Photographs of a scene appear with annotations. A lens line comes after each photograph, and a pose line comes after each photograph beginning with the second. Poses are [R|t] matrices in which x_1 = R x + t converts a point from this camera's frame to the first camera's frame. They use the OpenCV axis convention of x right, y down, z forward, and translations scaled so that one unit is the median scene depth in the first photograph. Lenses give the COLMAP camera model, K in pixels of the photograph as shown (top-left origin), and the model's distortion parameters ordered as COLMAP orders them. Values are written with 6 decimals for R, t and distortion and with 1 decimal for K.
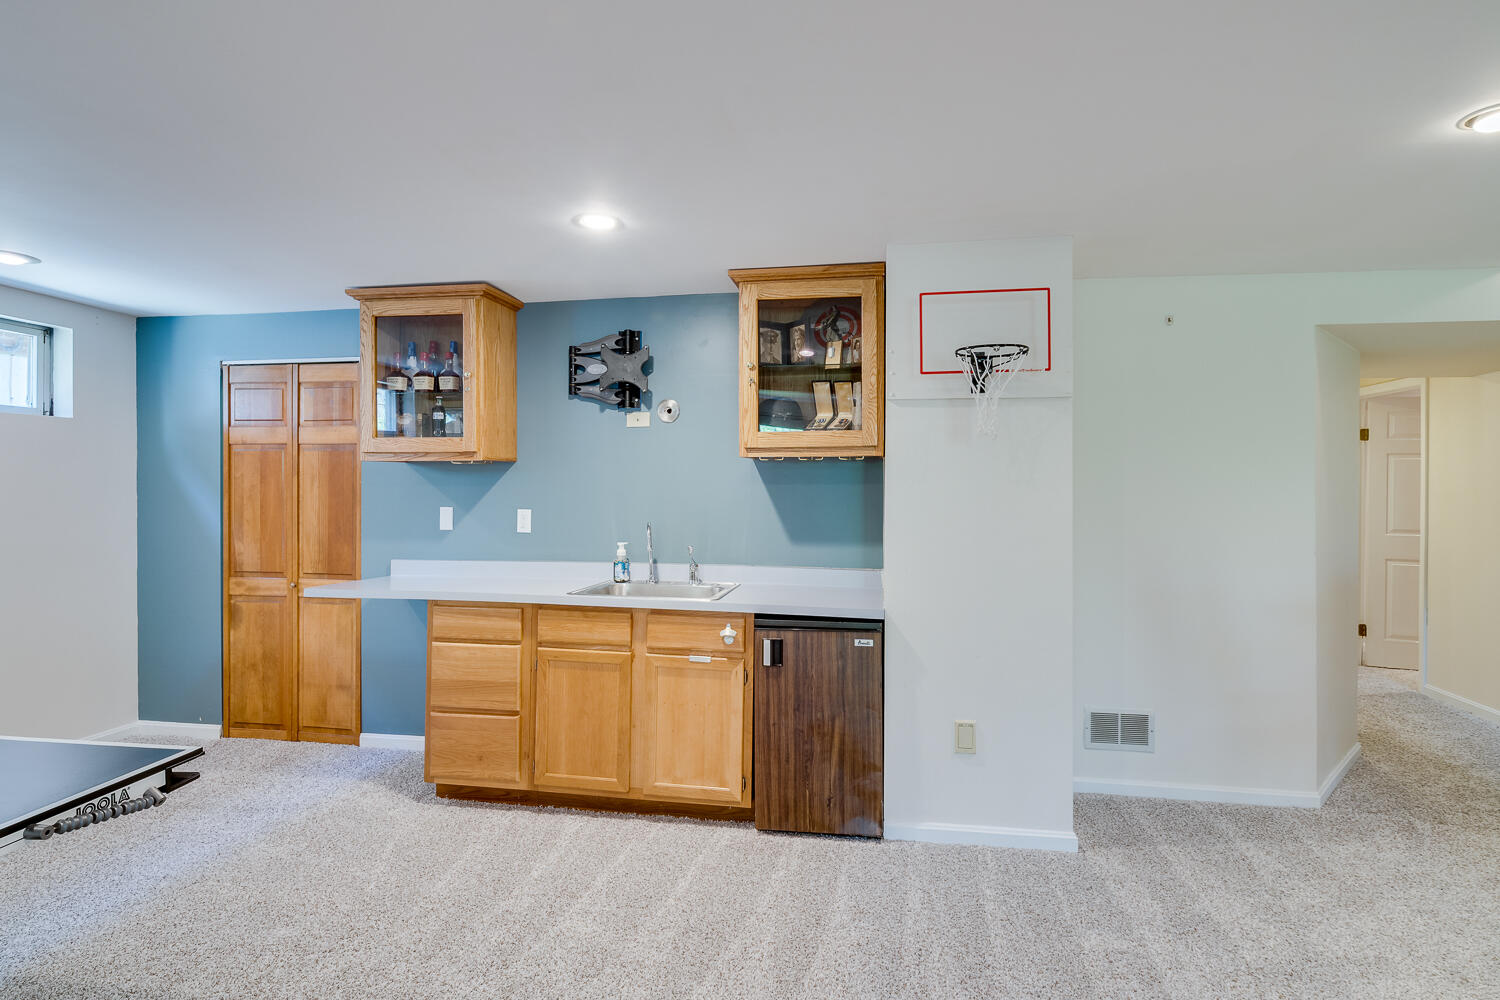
lens RADIAL K [[769.9, 0, 750.0], [0, 769.9, 500.0], [0, 0, 1]] dist [0.005533, 0.000698]
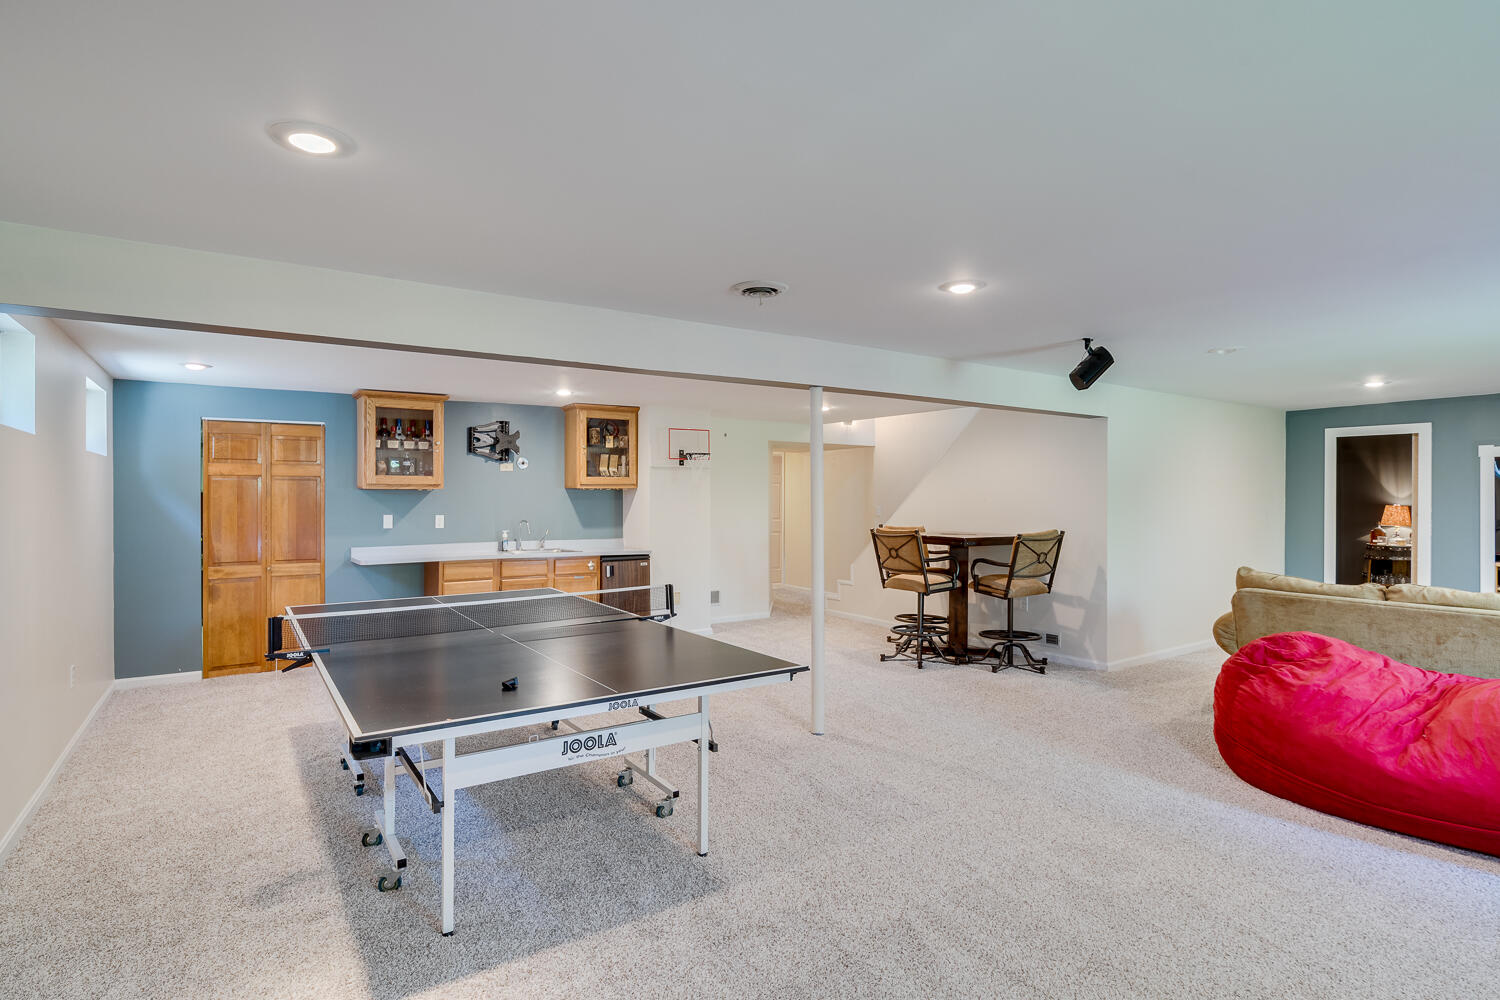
lens RADIAL K [[769.9, 0, 750.0], [0, 769.9, 500.0], [0, 0, 1]] dist [0.005533, 0.000698]
pose [[0.735379, -0.007263, 0.677617, -0.996928], [0.016937, 0.999827, -0.007665, 0.003282], [-0.677445, 0.017113, 0.735375, -0.824547]]
